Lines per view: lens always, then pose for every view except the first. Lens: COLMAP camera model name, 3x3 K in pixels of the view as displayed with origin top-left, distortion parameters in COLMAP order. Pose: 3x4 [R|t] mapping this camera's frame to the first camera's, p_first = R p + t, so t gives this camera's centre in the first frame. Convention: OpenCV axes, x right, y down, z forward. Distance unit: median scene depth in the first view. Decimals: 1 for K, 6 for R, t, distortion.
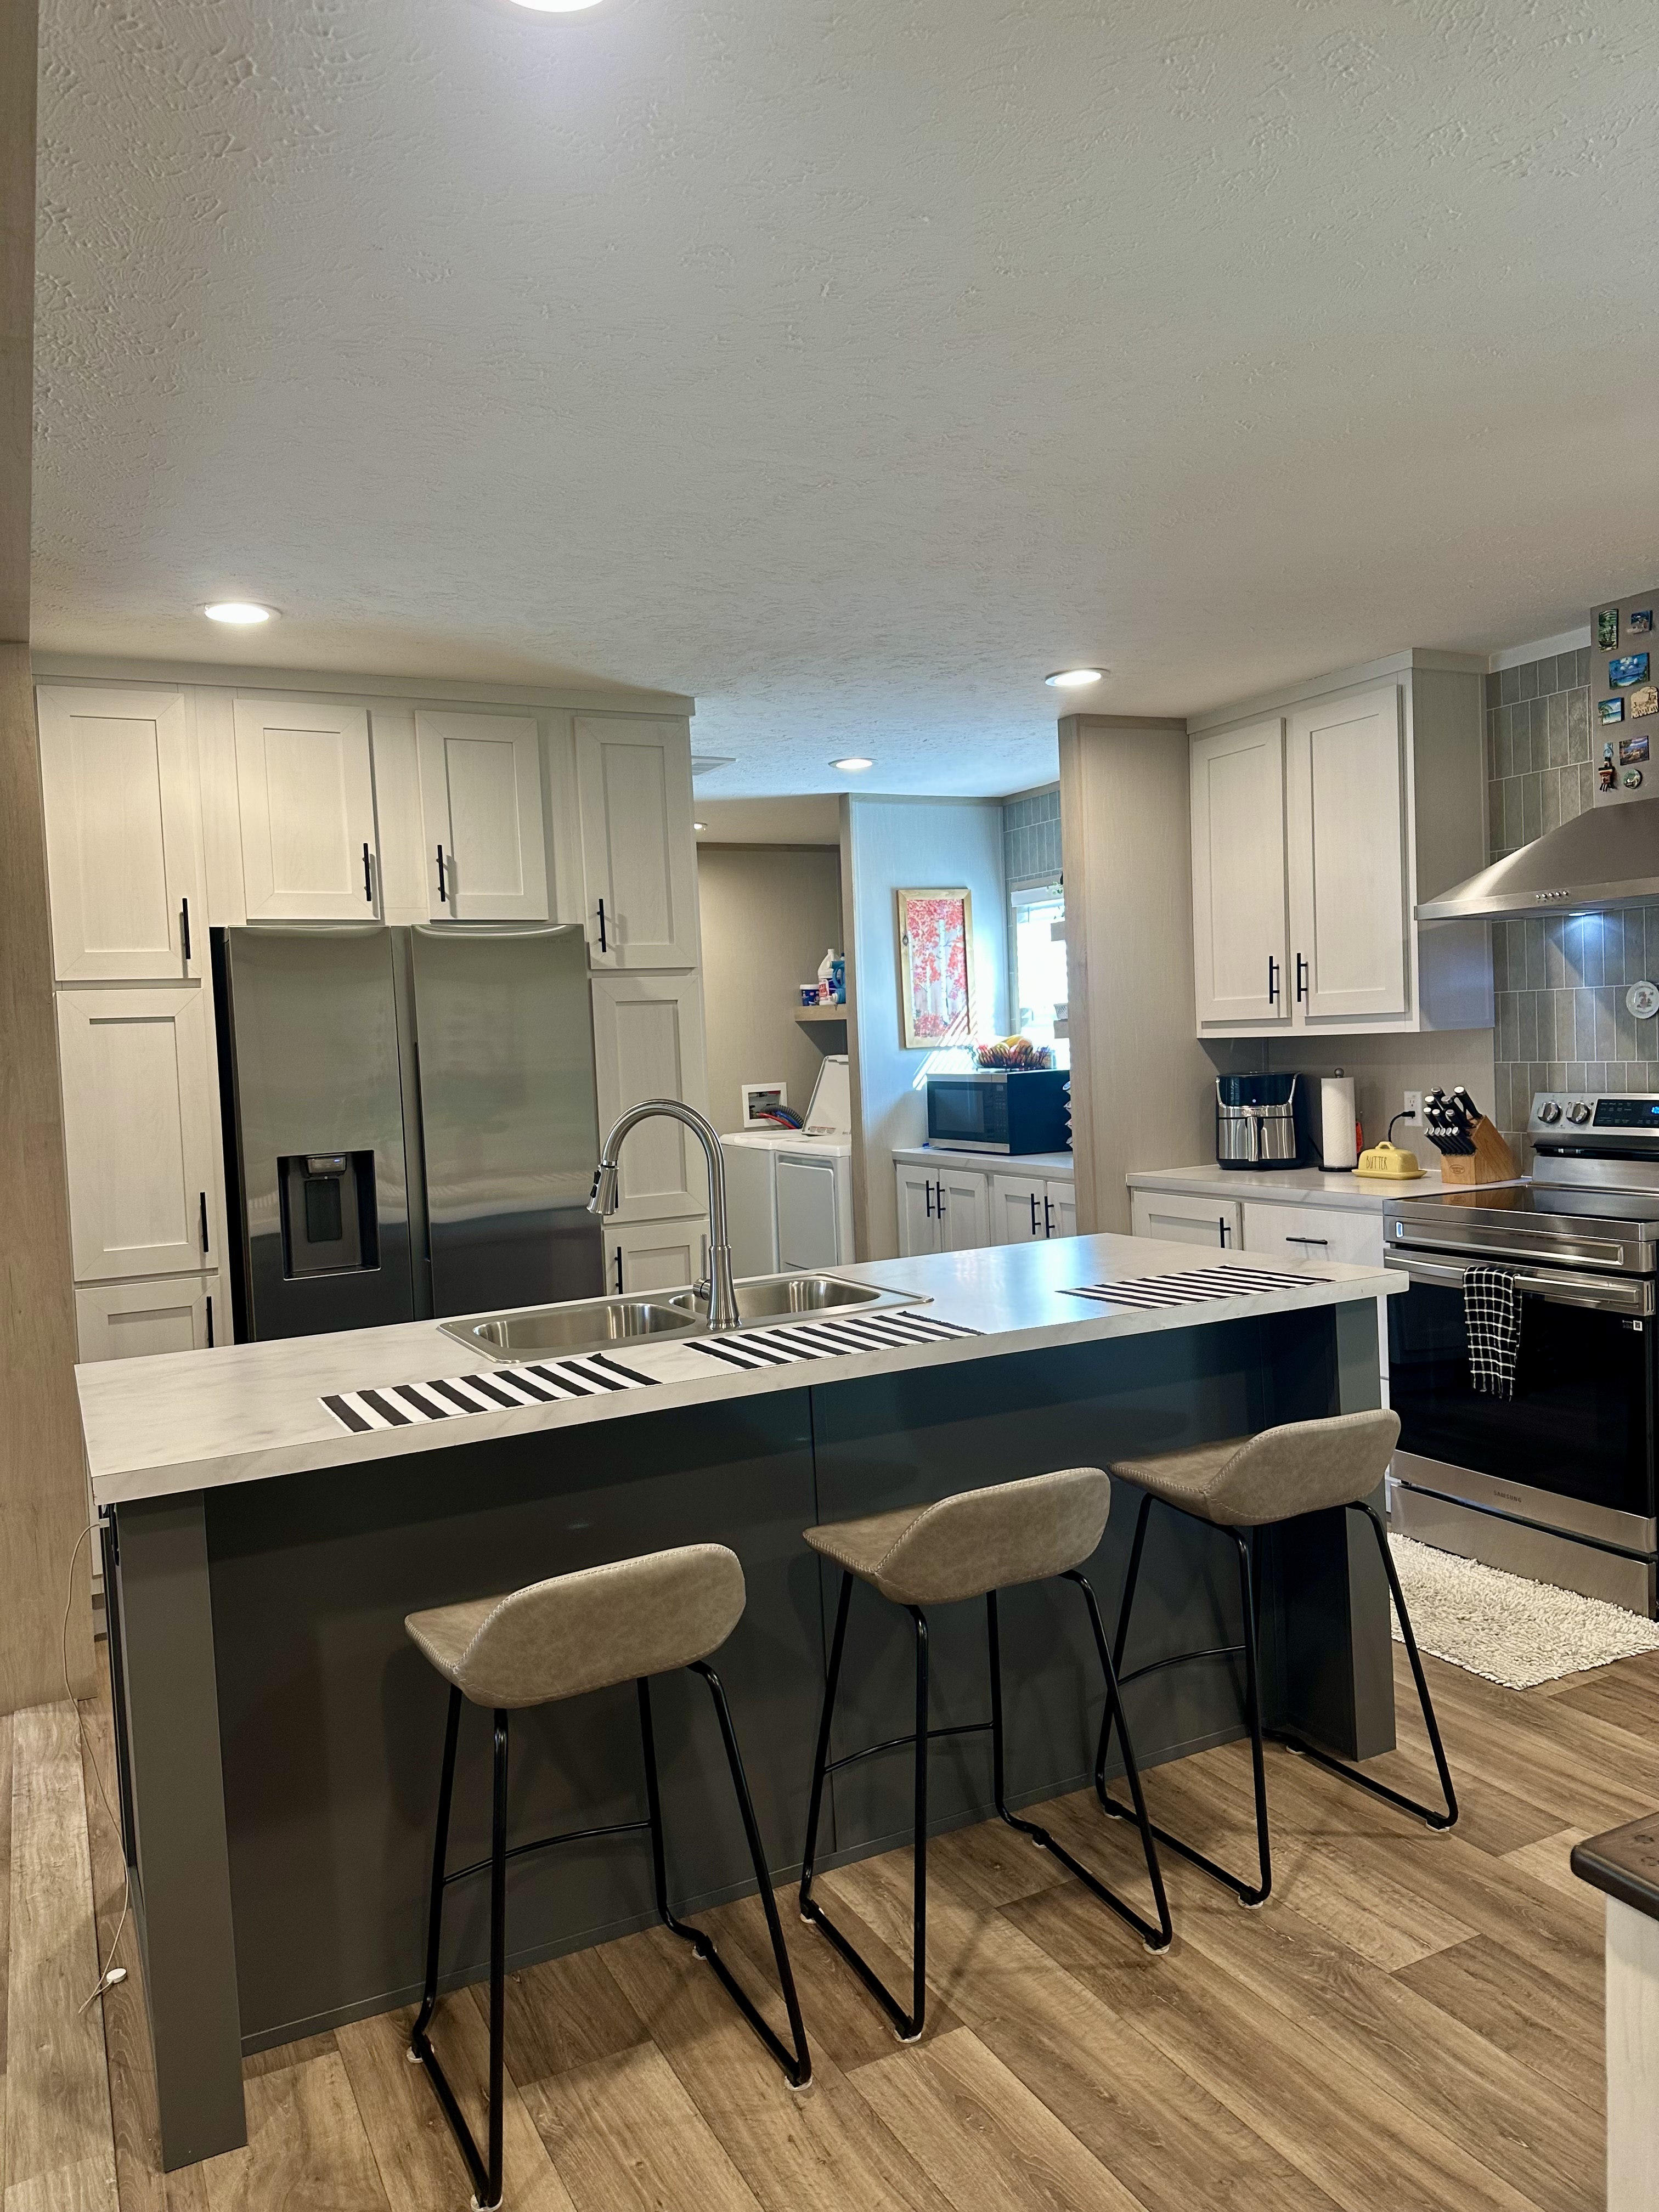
lens RADIAL K [[1559.6, 0, 831.8], [0, 1559.6, 1102.5], [0, 0, 1]] dist [0.081244, -0.093112]
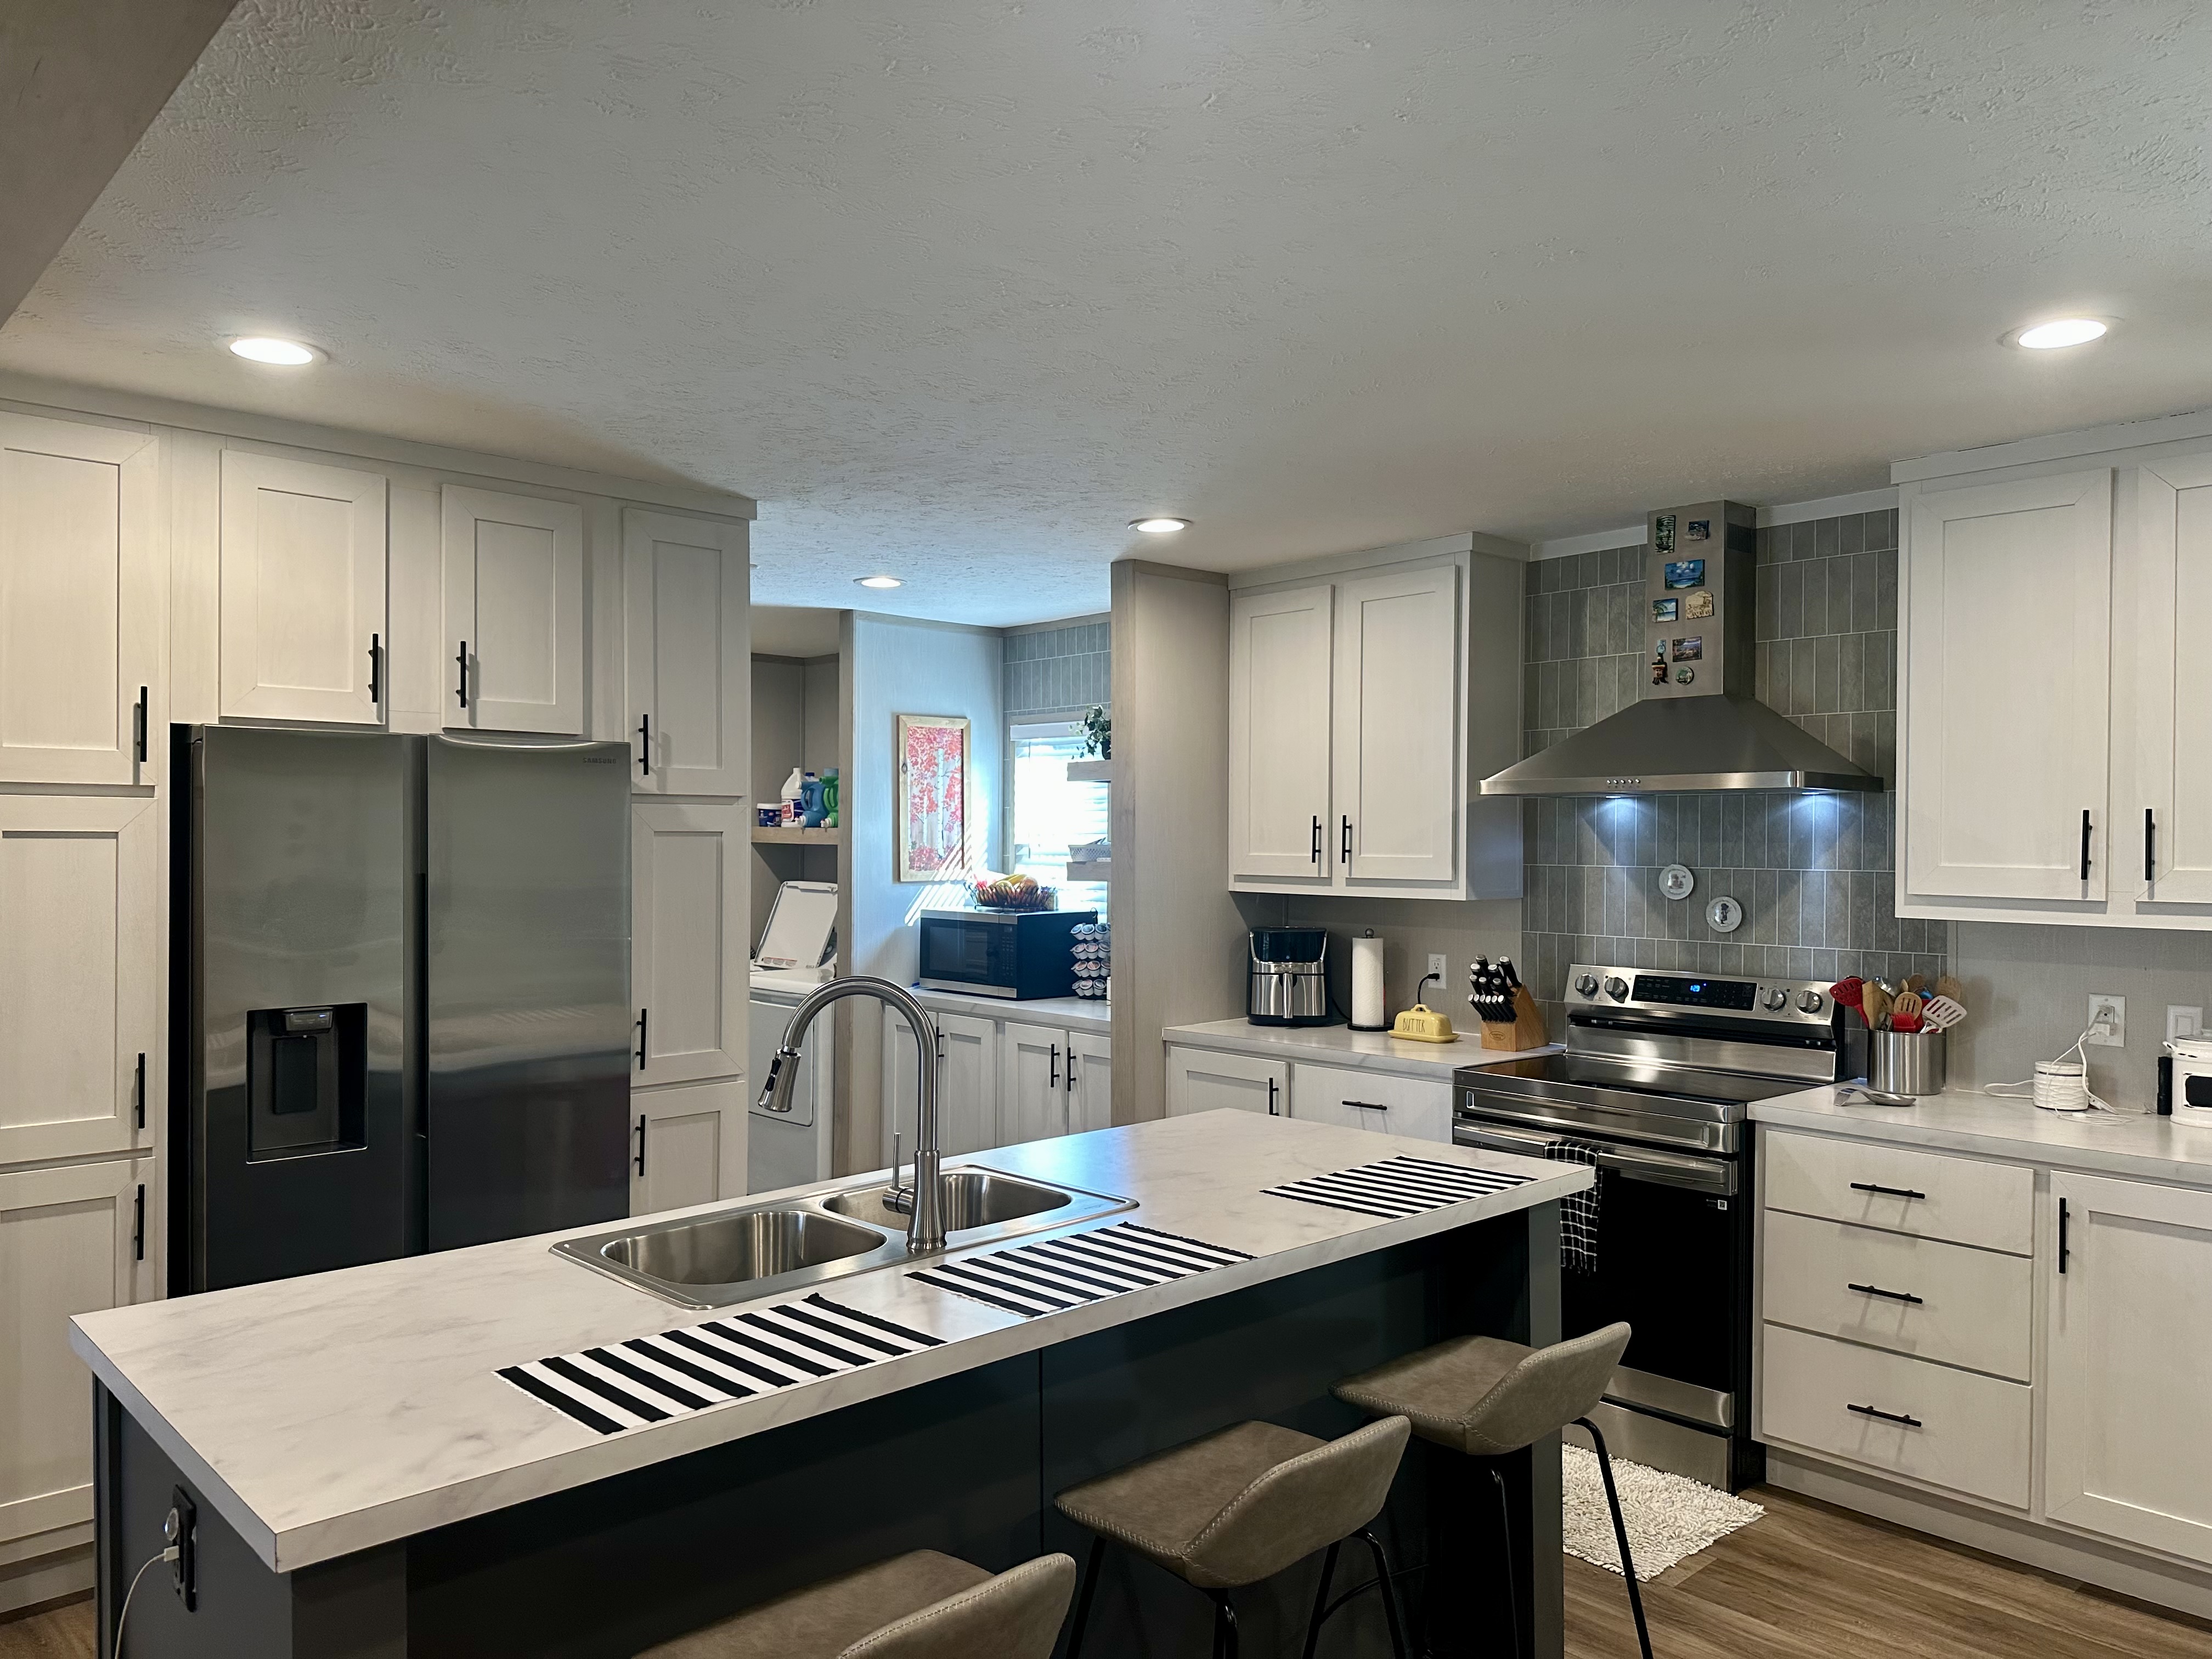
lens RADIAL K [[1559.6, 0, 1099.4], [0, 1559.6, 848.6], [0, 0, 1]] dist [0.081244, -0.093112]
pose [[0.962517, 0.046527, 0.267199, -0.136218], [-0.035592, 0.998324, -0.045627, -0.024242], [-0.268874, 0.034406, 0.962561, 0.083228]]
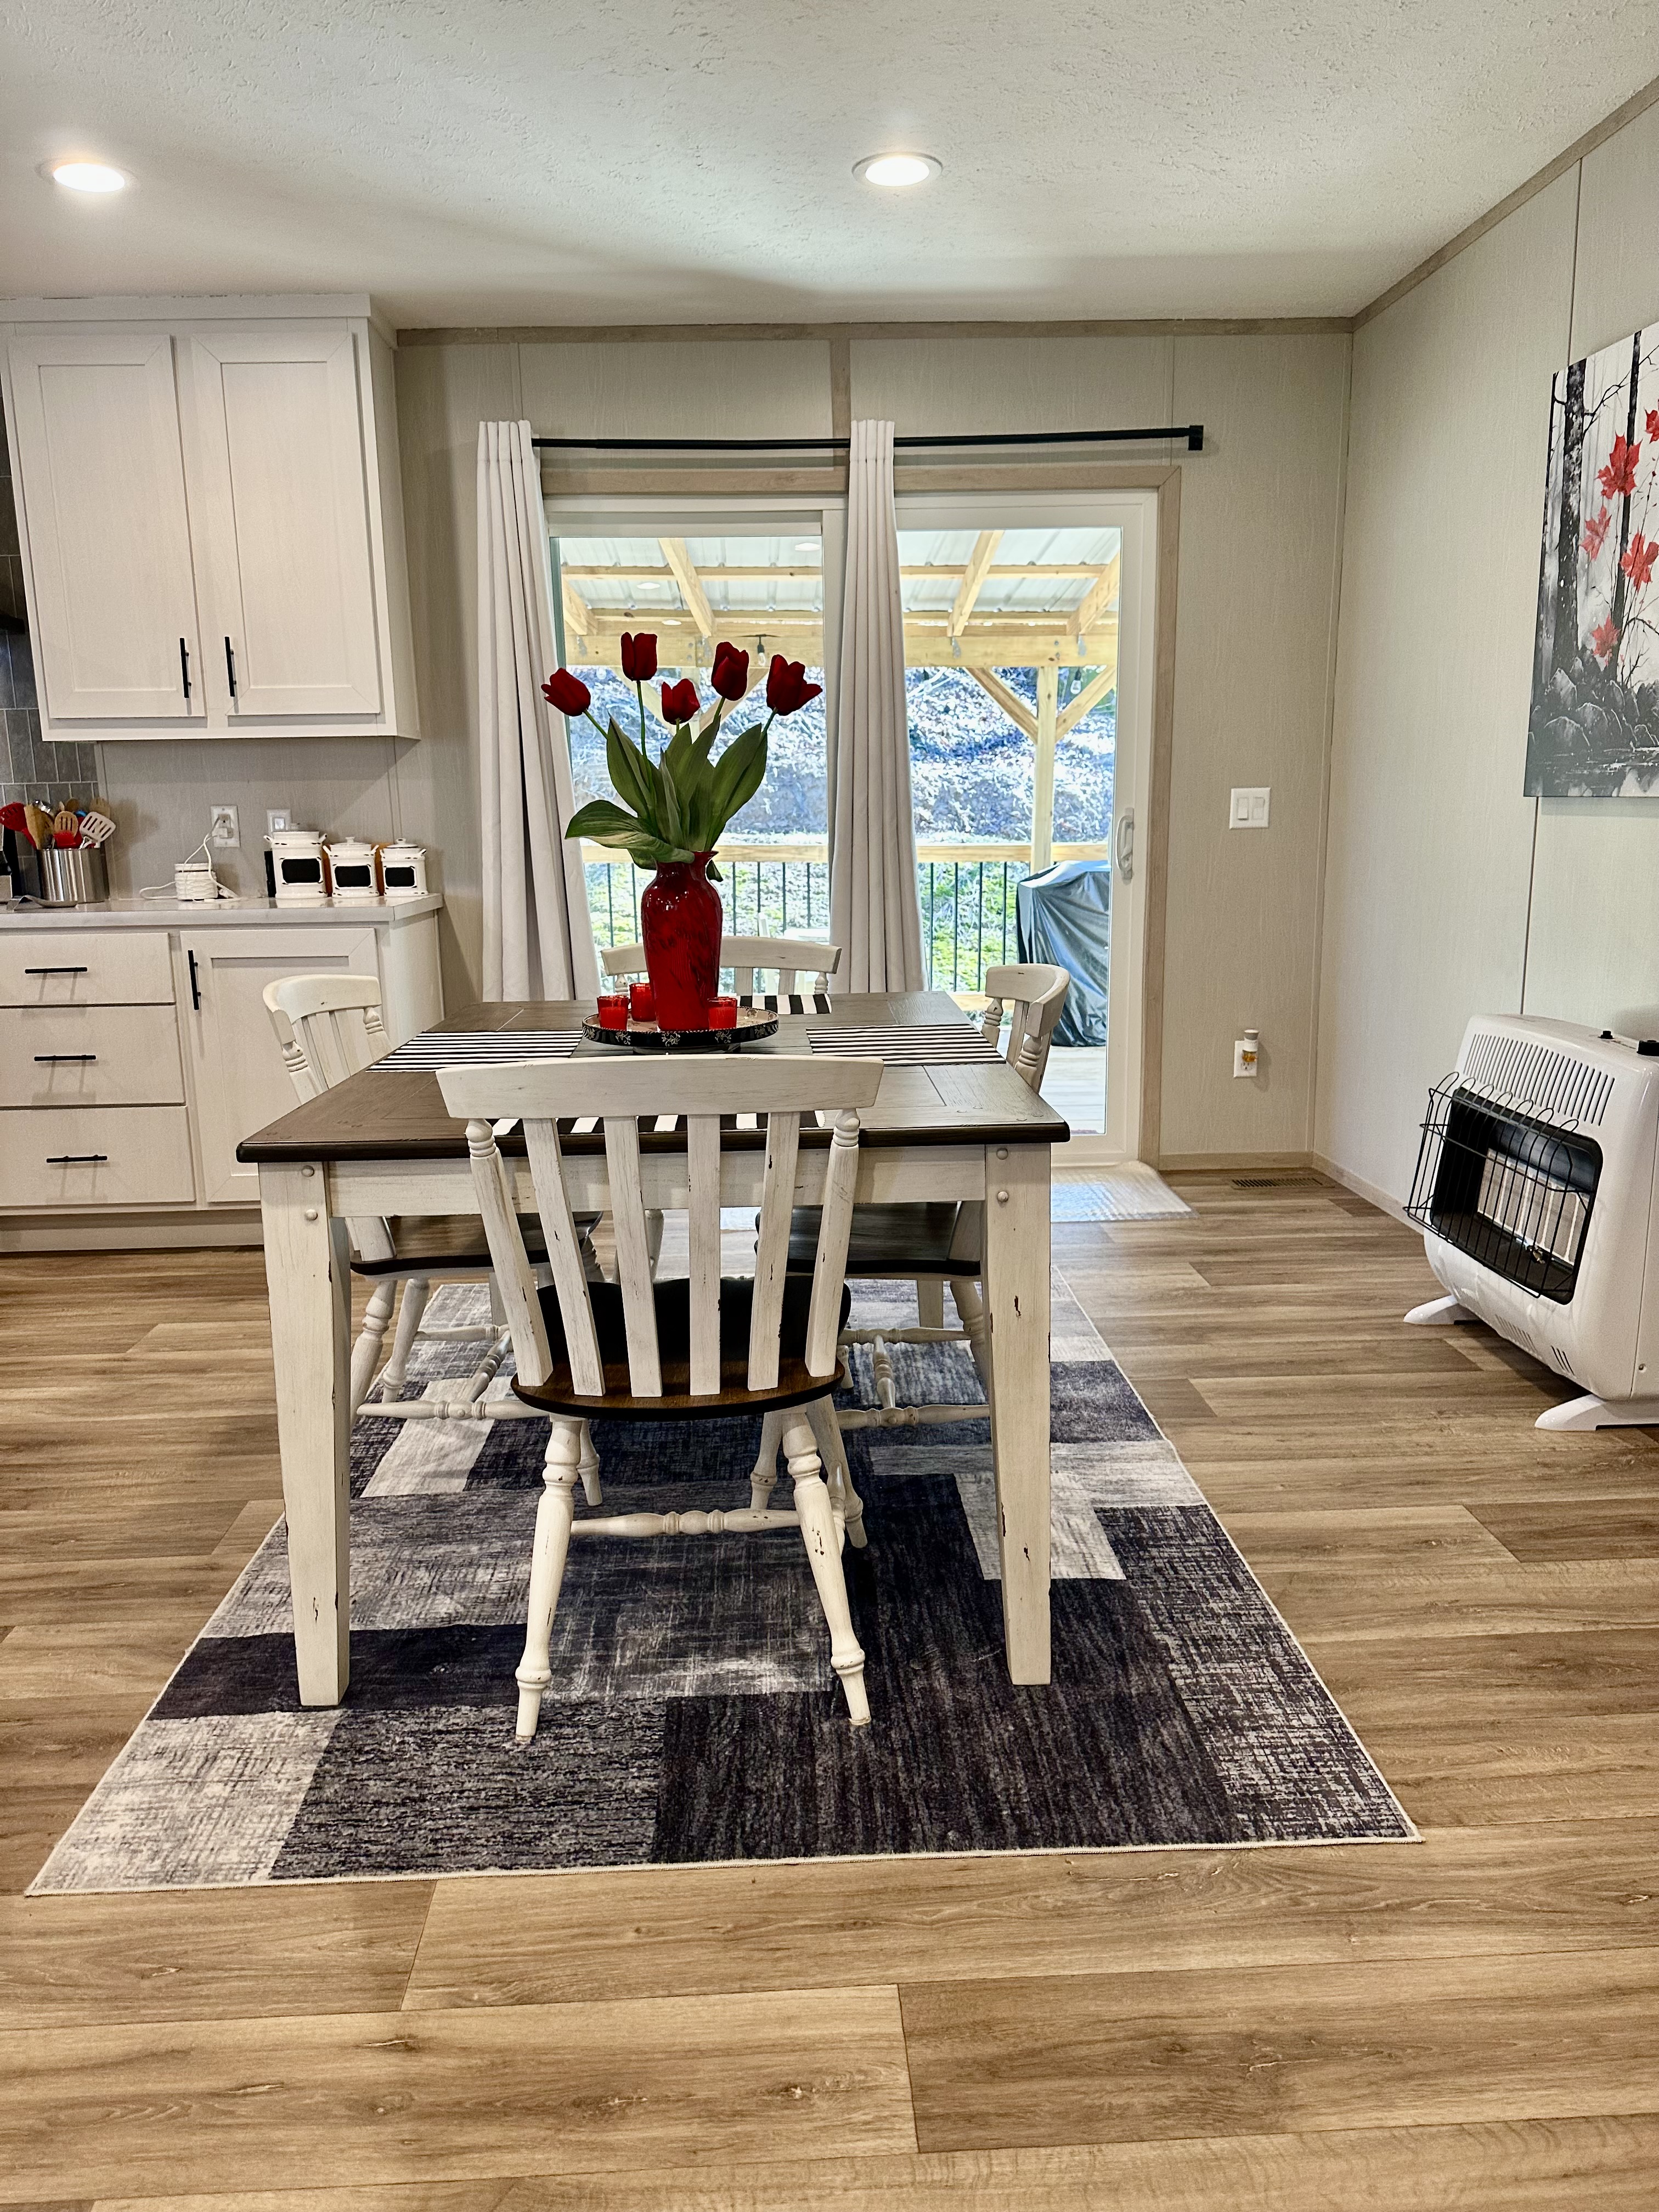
lens RADIAL K [[1559.6, 0, 815.1], [0, 1559.6, 1118.9], [0, 0, 1]] dist [0.081244, -0.093112]
pose [[0.425701, -0.144683, 0.893222, -0.180927], [0.038992, 0.989150, 0.141638, 0.067093], [-0.904023, -0.025467, 0.426724, -0.043699]]
